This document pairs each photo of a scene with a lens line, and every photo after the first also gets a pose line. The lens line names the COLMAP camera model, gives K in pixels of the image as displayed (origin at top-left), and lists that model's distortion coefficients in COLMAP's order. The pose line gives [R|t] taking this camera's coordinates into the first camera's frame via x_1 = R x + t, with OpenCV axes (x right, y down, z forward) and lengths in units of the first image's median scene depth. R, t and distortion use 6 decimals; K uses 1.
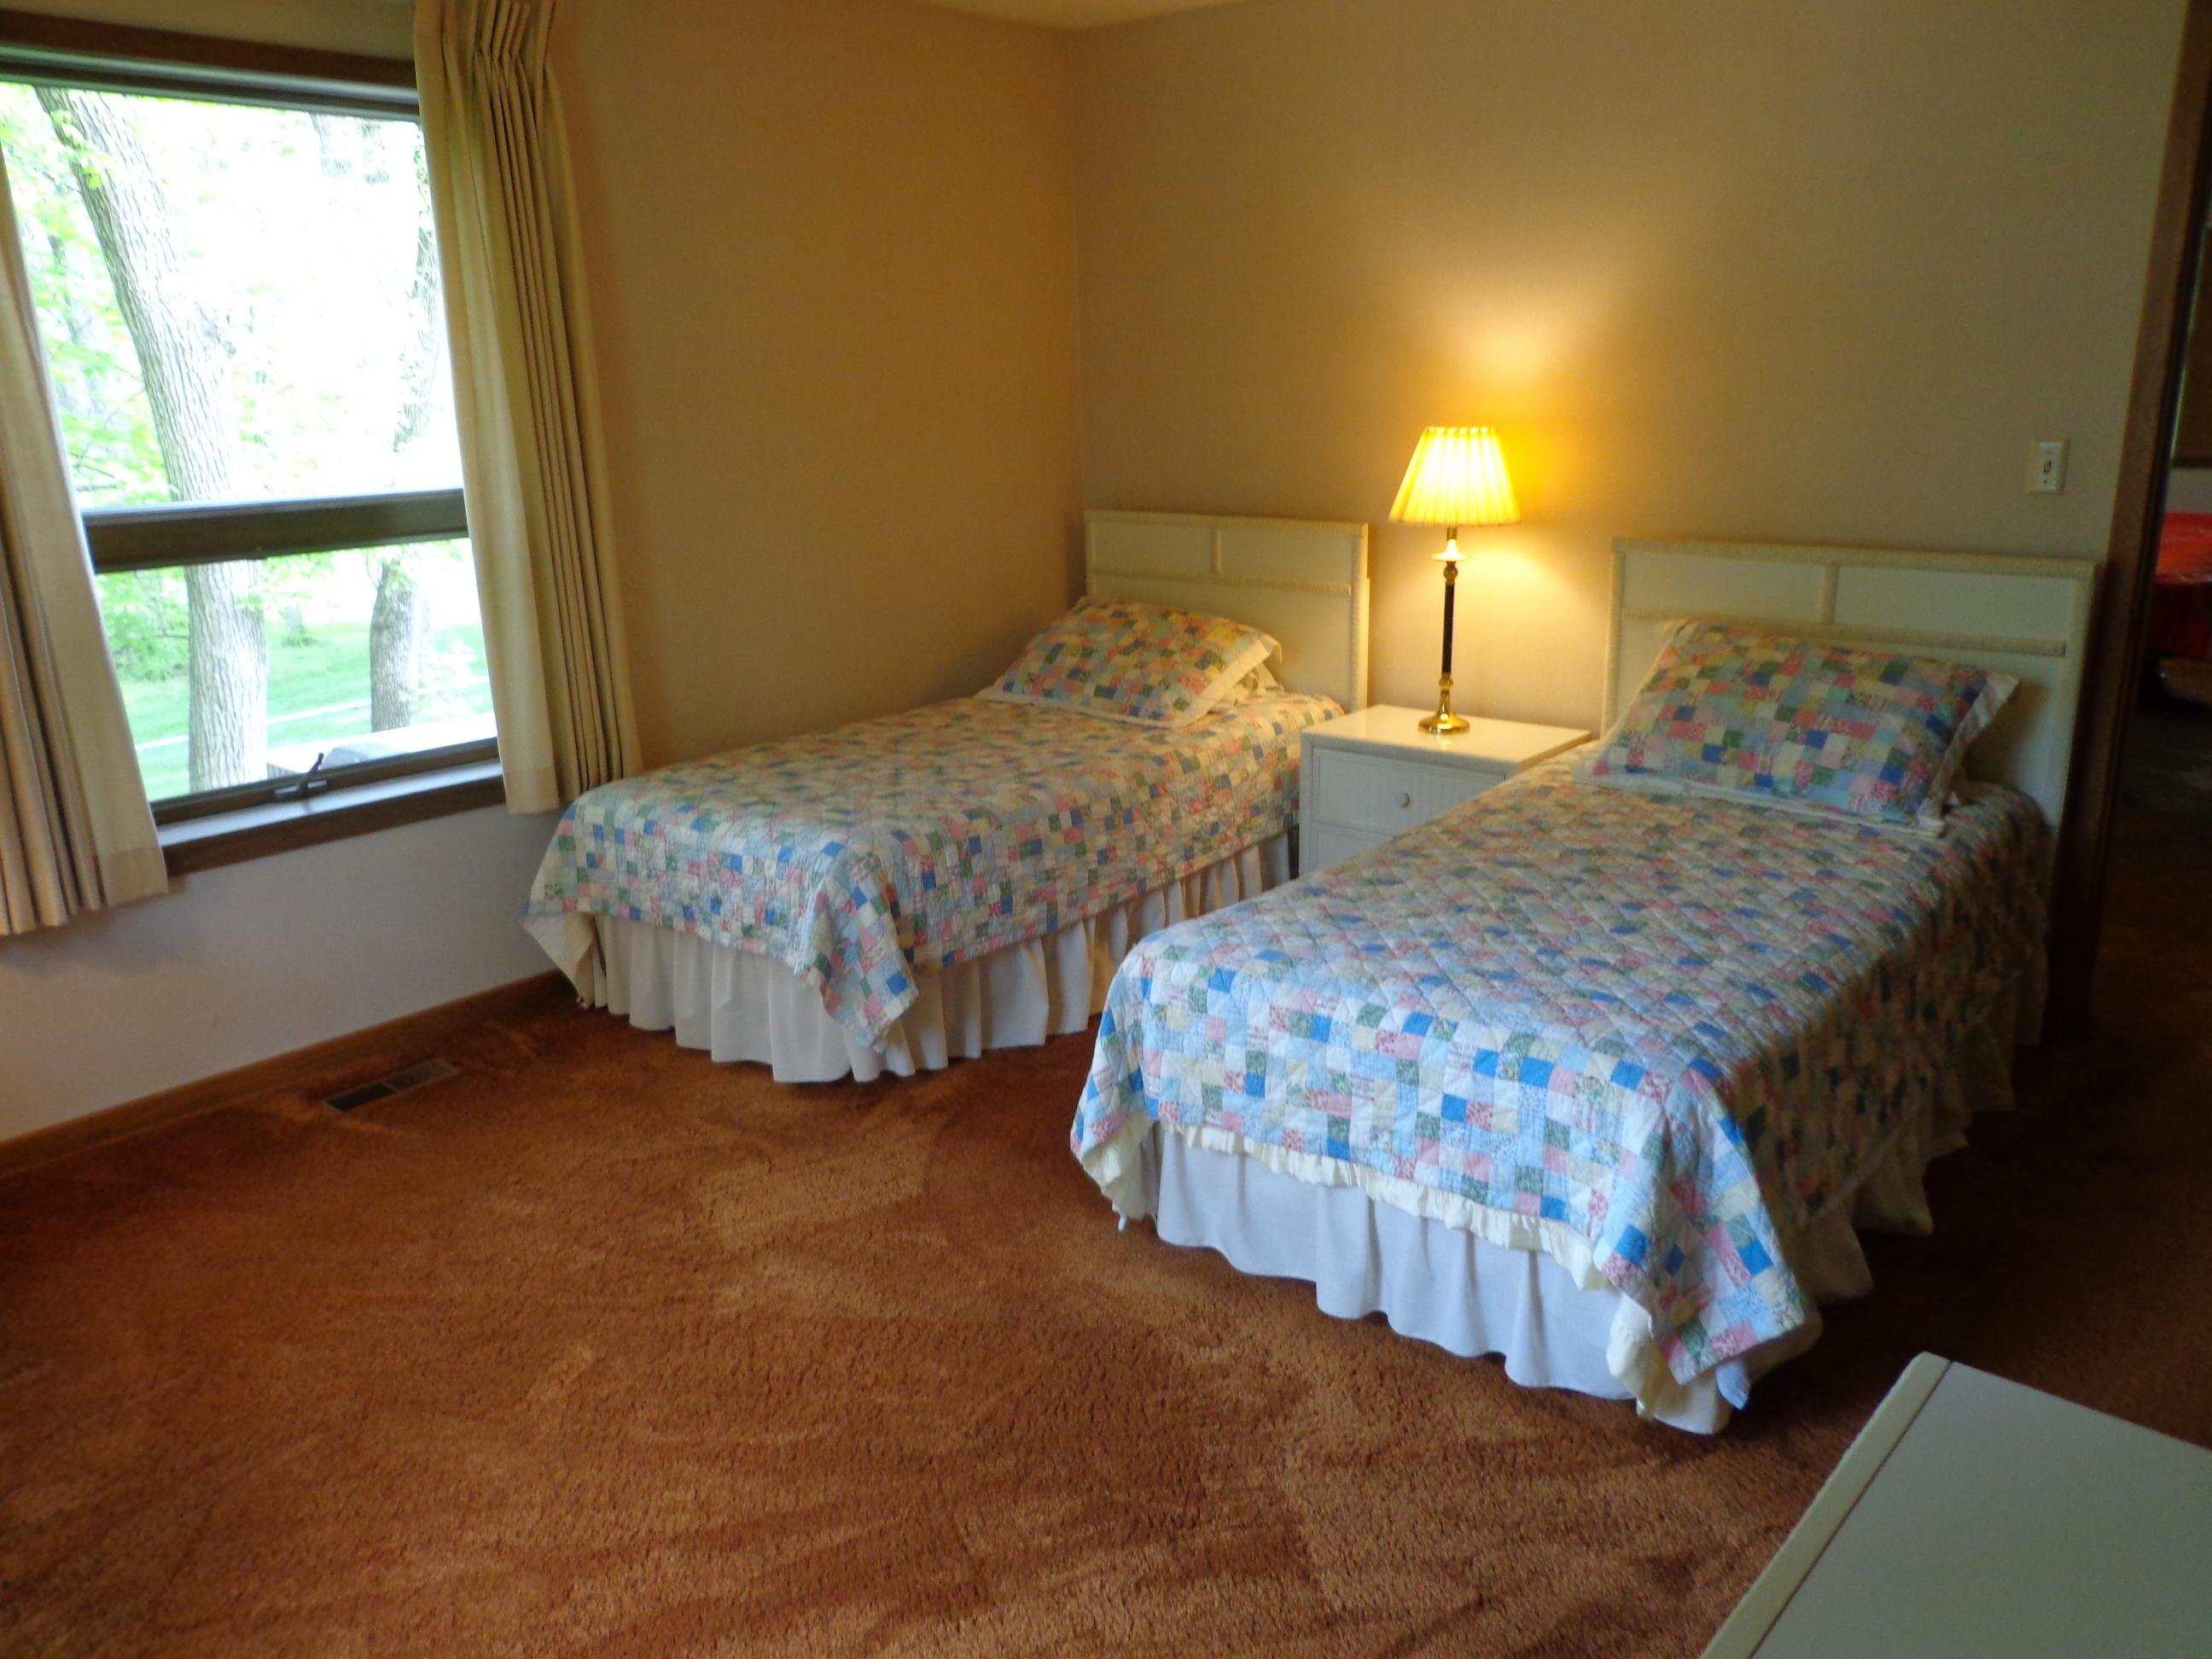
lens RADIAL K [[1629.0, 0, 1097.9], [0, 1629.0, 827.0], [0, 0, 1]] dist [0.005517, 0.005421]
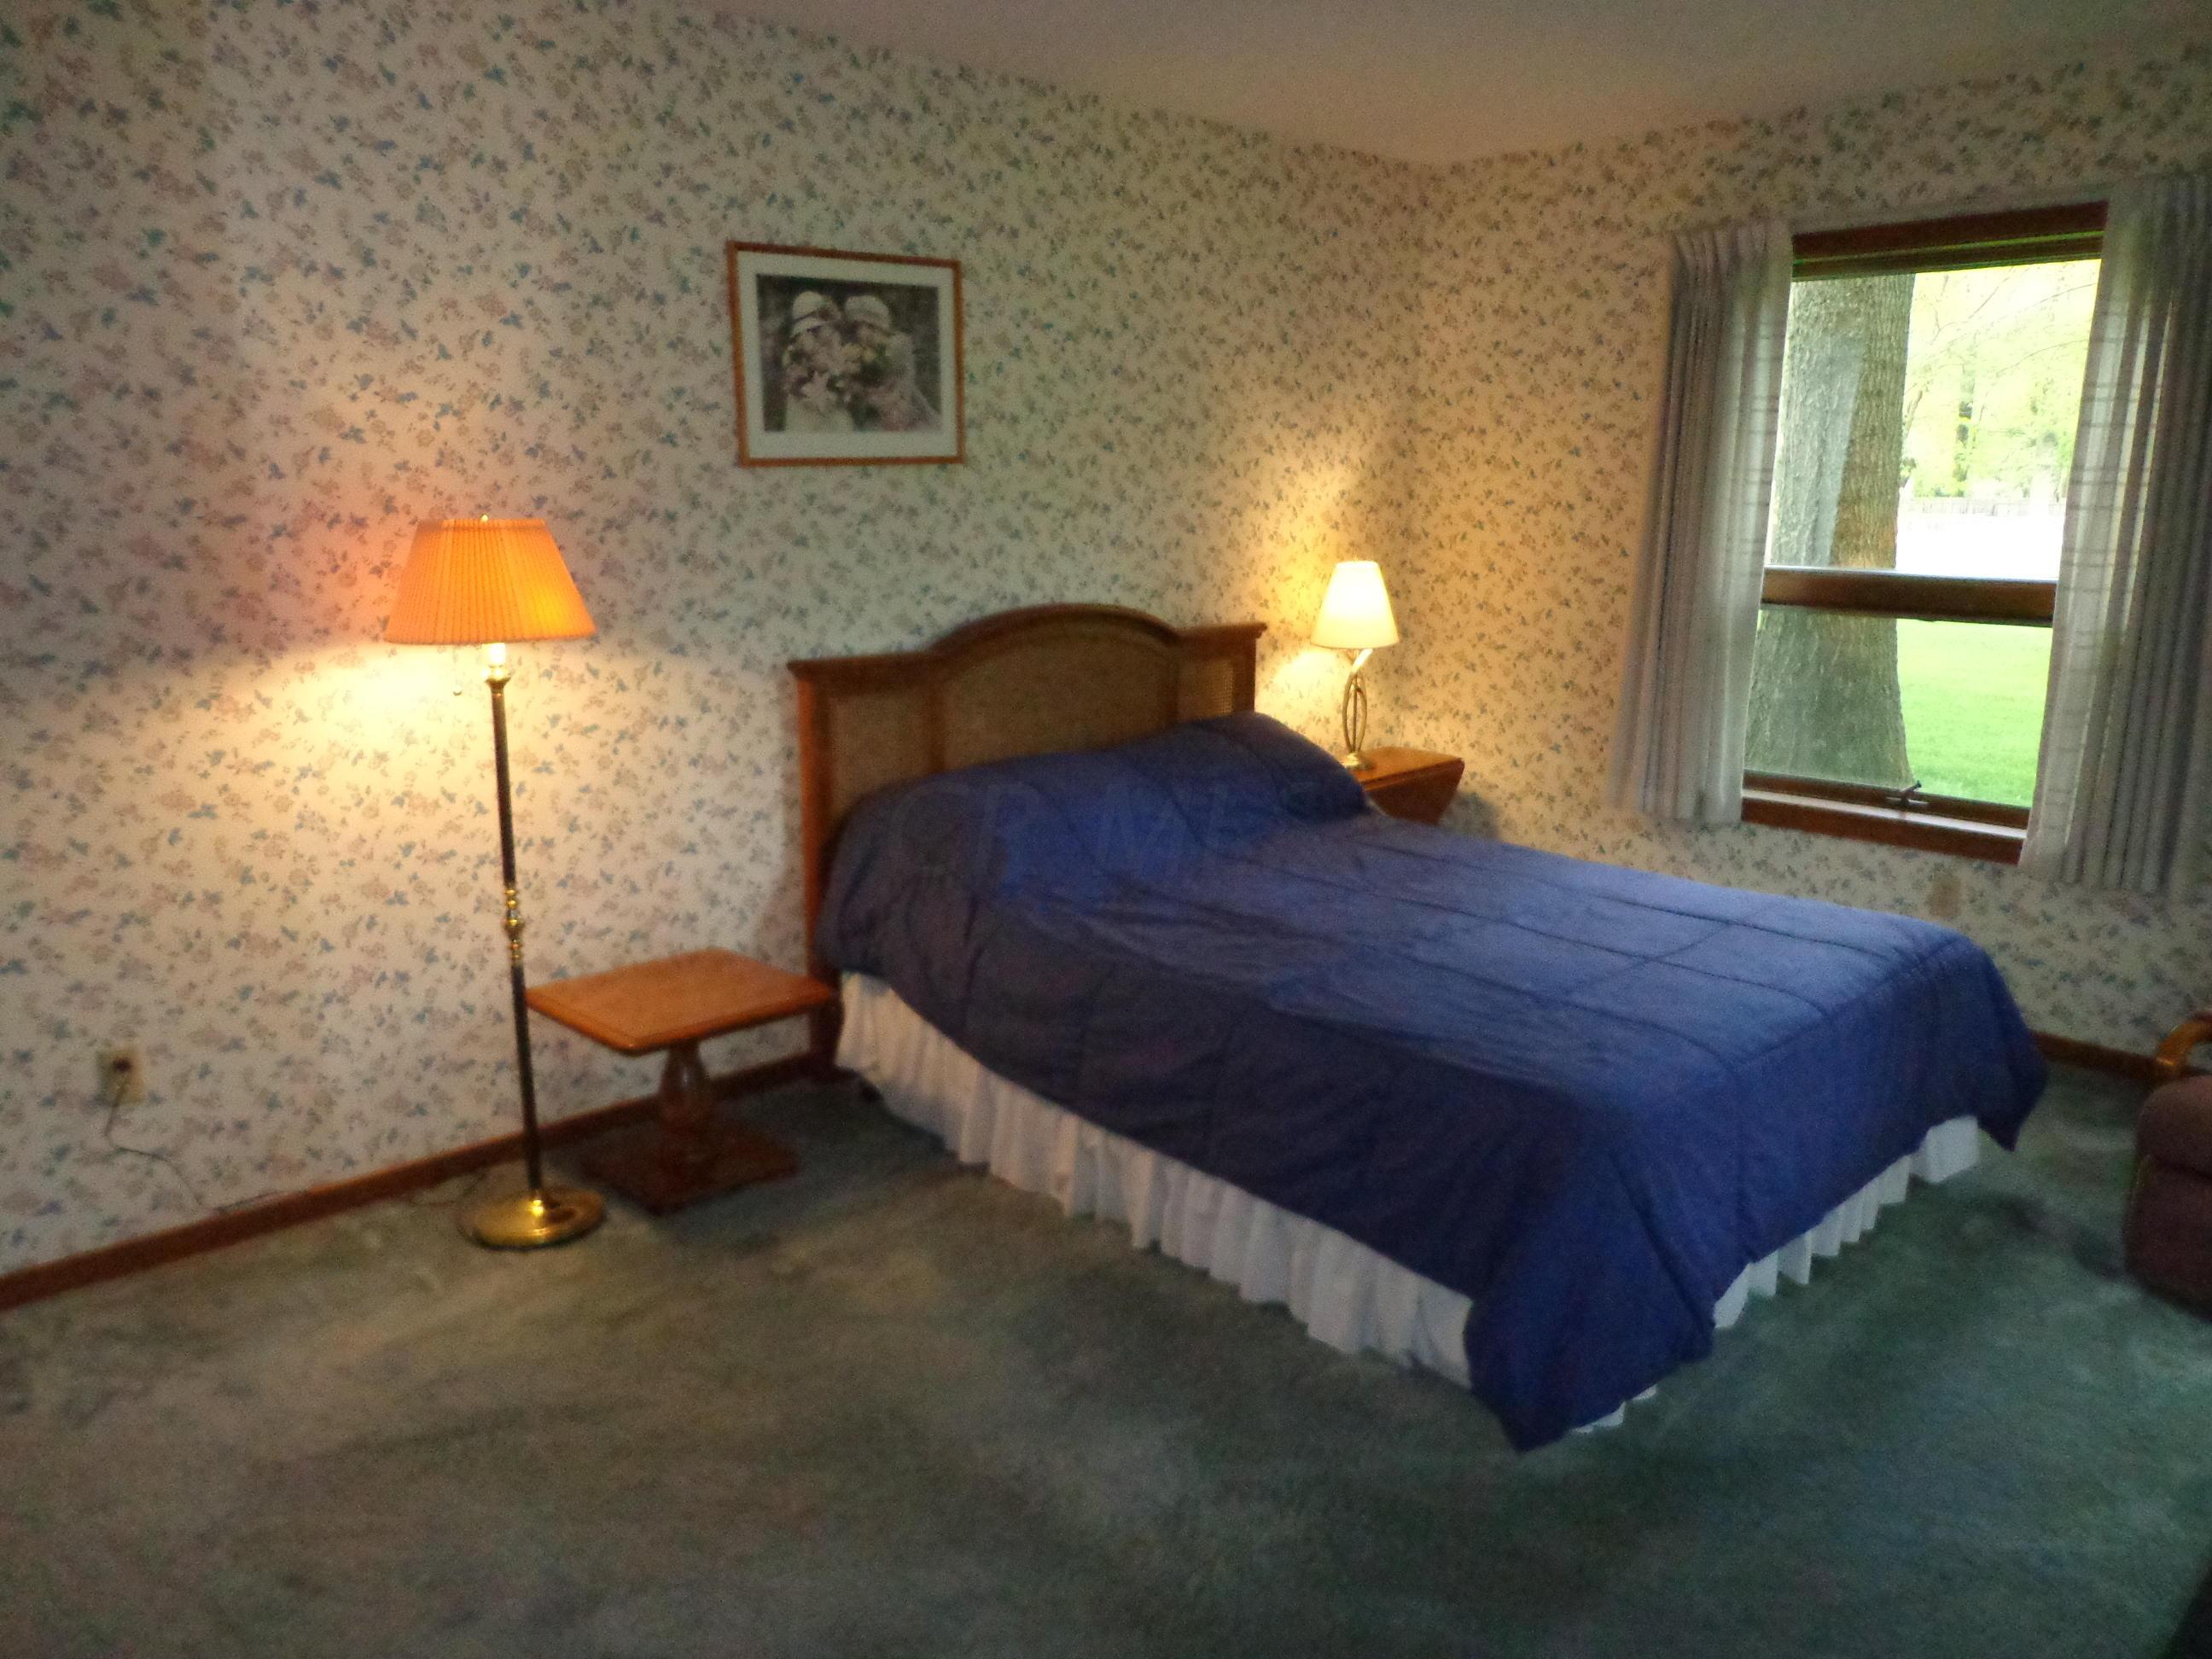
lens RADIAL K [[1629.0, 0, 1097.9], [0, 1629.0, 827.0], [0, 0, 1]] dist [0.005517, 0.005421]
pose [[-0.027305, 0.251082, -0.967581, 0.751242], [-0.281814, 0.926747, 0.248438, -0.143622], [0.959080, 0.279462, 0.045454, 0.350248]]
